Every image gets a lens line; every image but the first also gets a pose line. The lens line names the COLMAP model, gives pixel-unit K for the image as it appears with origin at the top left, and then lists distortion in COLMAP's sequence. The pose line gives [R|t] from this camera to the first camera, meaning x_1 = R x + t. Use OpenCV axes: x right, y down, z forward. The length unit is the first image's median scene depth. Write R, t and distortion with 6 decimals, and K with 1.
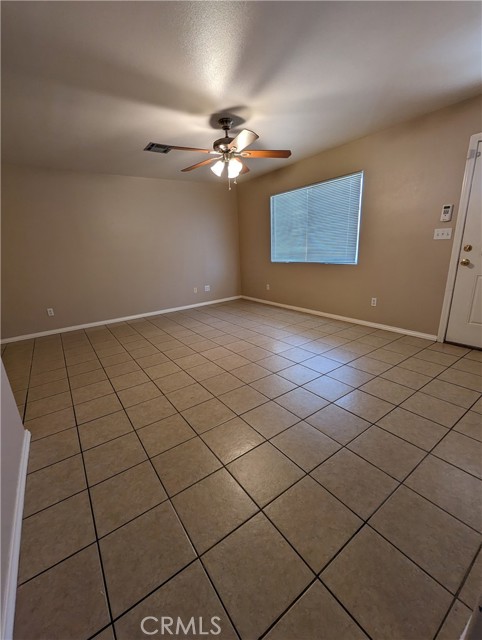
lens RADIAL K [[266.6, 0, 241.0], [0, 266.6, 320.0], [0, 0, 1]] dist [0.000905, 0.000174]
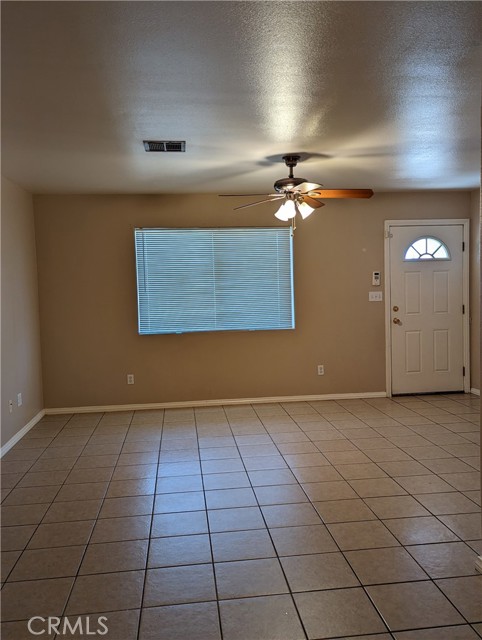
lens RADIAL K [[543.3, 0, 241.0], [0, 543.3, 320.0], [0, 0, 1]] dist [0.003798, -0.003406]
pose [[0.489430, -0.012232, 0.871957, -1.168778], [0.239063, 0.963477, -0.120670, -0.075206], [-0.838634, 0.267513, 0.474479, 0.348234]]
